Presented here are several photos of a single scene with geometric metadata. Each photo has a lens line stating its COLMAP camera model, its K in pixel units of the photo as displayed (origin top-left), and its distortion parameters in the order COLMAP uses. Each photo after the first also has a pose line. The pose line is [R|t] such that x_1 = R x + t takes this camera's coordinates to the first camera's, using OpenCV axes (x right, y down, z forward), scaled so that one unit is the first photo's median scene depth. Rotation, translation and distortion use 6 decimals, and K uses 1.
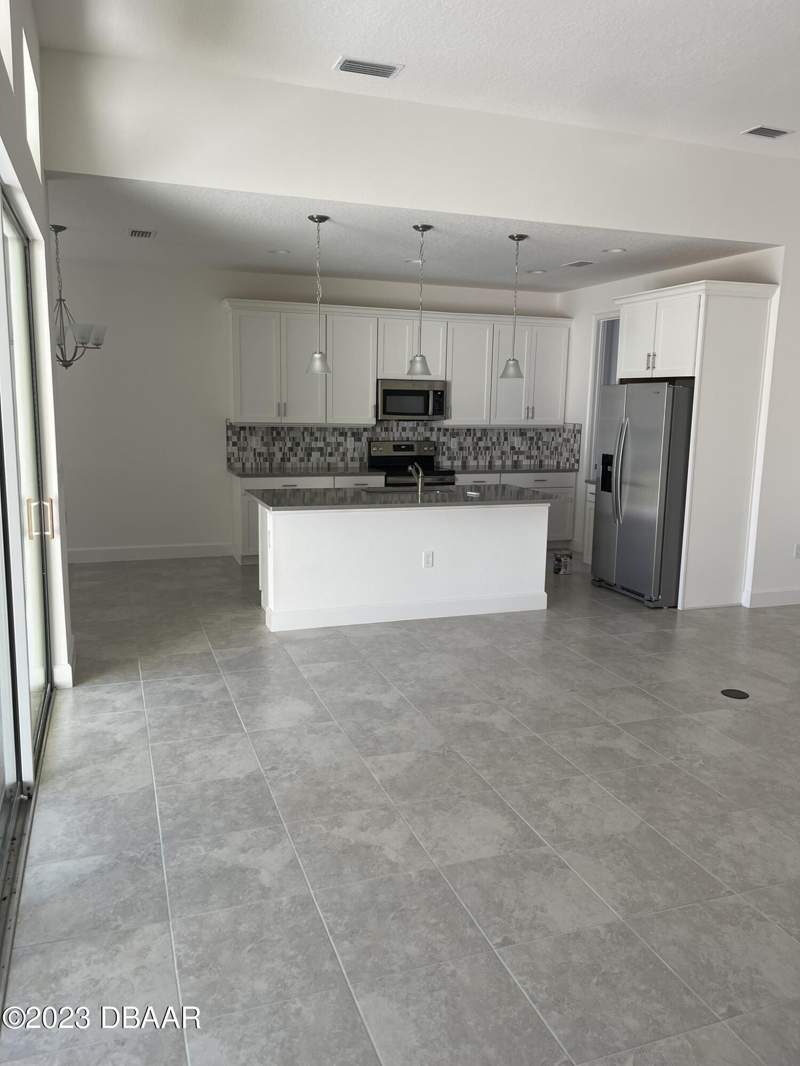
lens RADIAL K [[797.2, 0, 396.8], [0, 797.2, 537.1], [0, 0, 1]] dist [0.035569, -0.011934]
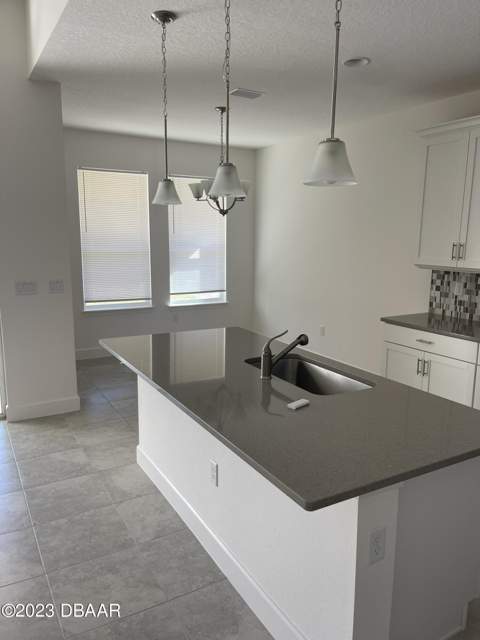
lens RADIAL K [[478.6, 0, 241.7], [0, 478.6, 323.5], [0, 0, 1]] dist [0.035569, -0.011934]
pose [[0.178021, 0.163808, -0.970297, 0.291114], [-0.173909, 0.975763, 0.132824, -0.107035], [0.968537, 0.145098, 0.202193, 0.648340]]
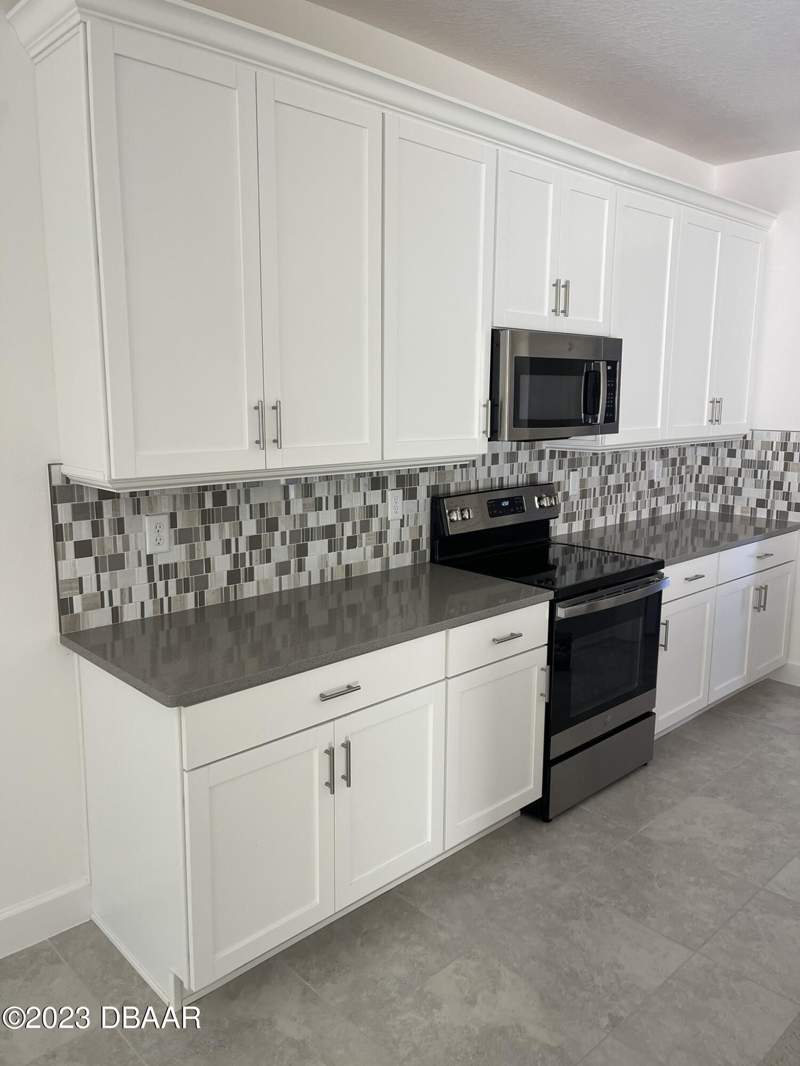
lens RADIAL K [[797.2, 0, 408.9], [0, 797.2, 536.3], [0, 0, 1]] dist [0.035569, -0.011934]
pose [[0.909395, -0.083907, 0.407382, -0.205076], [0.073695, 0.996449, 0.040726, -0.119277], [-0.409352, -0.007014, 0.912349, 0.666659]]
